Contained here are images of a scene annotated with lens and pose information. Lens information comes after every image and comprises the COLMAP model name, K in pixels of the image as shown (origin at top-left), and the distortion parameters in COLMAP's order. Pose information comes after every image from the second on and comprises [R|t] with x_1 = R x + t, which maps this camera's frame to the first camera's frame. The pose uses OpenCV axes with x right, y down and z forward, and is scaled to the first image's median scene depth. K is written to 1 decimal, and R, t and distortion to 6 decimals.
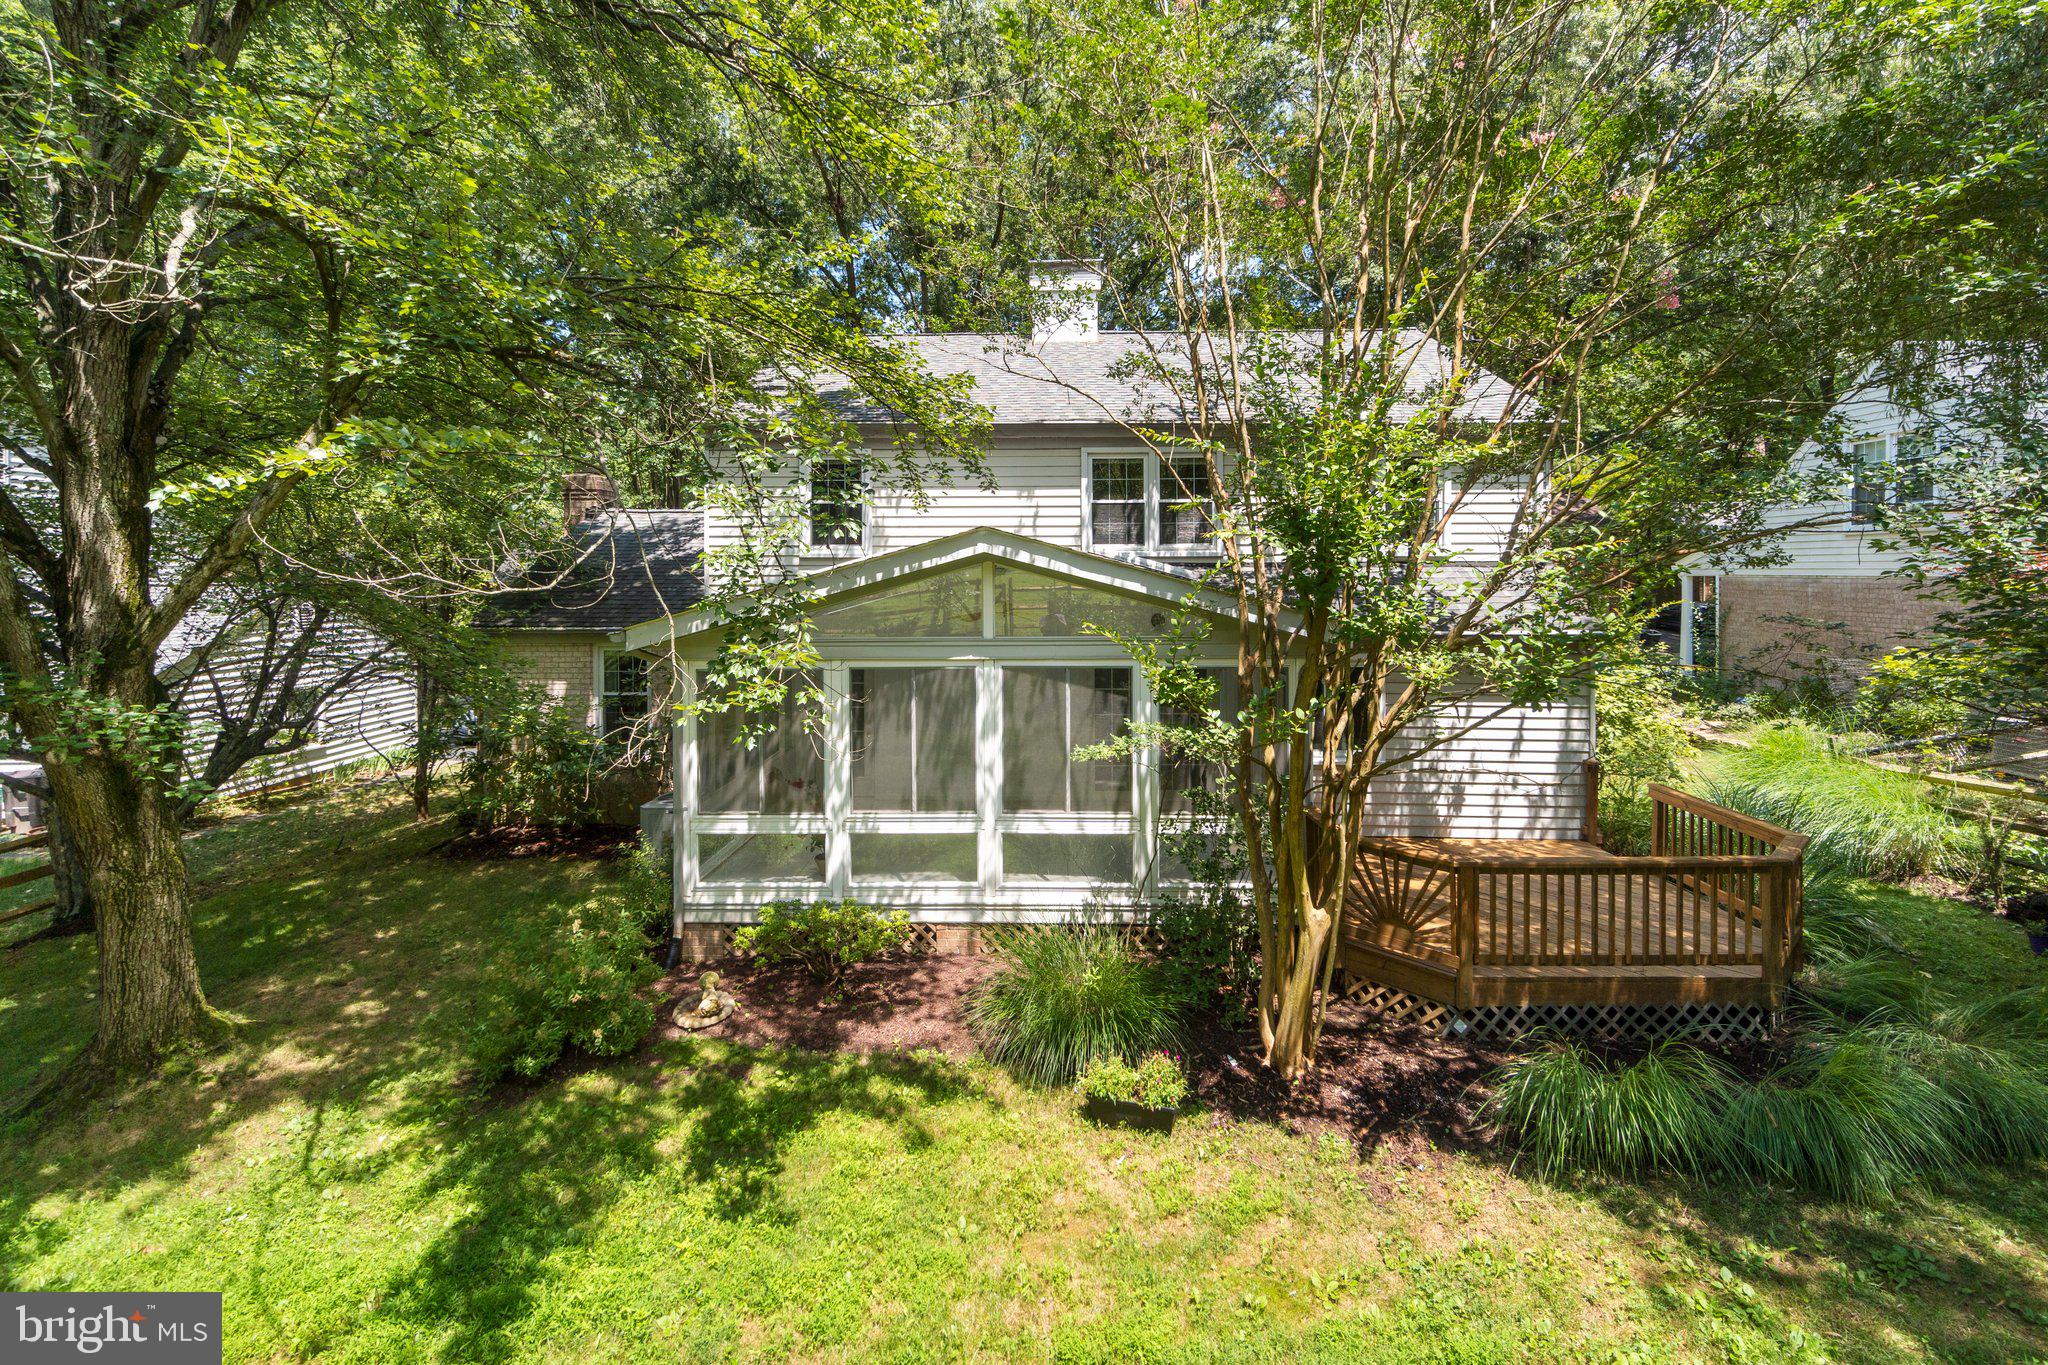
lens RADIAL K [[870.0, 0, 1025.3], [0, 870.0, 606.4], [0, 0, 1]] dist [-0.001583, -0.000277]
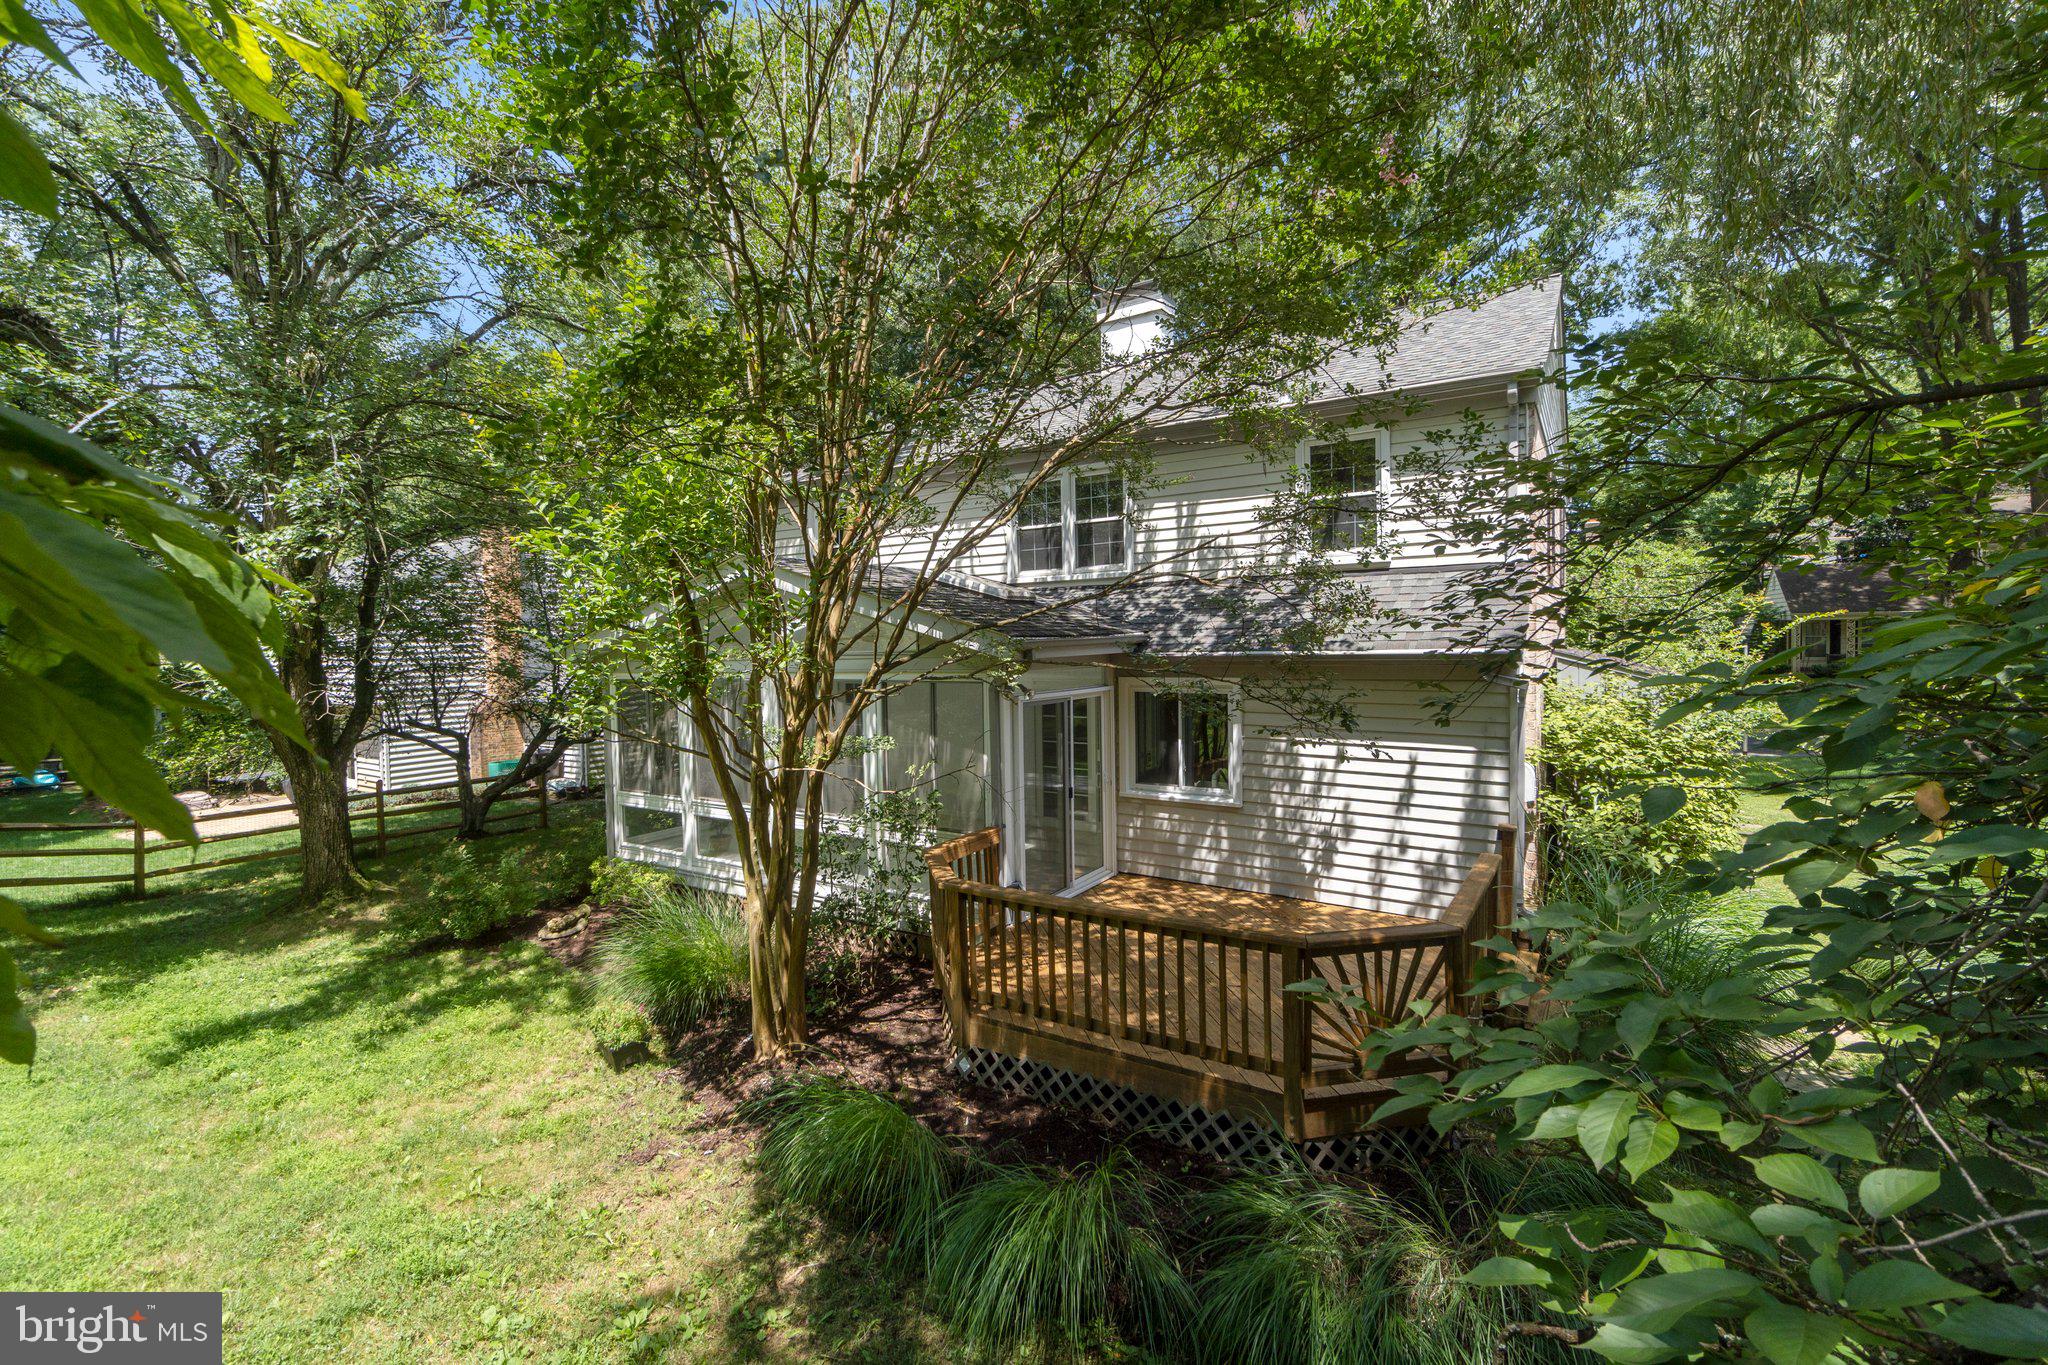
lens RADIAL K [[836.2, 0, 1024.0], [0, 836.2, 682.5], [0, 0, 1]] dist [0.000714, 0.000116]
pose [[0.865155, 0.012766, -0.501341, 0.645288], [0.002012, 0.999580, 0.028924, 0.034256], [0.501500, -0.026032, 0.864766, 0.179248]]
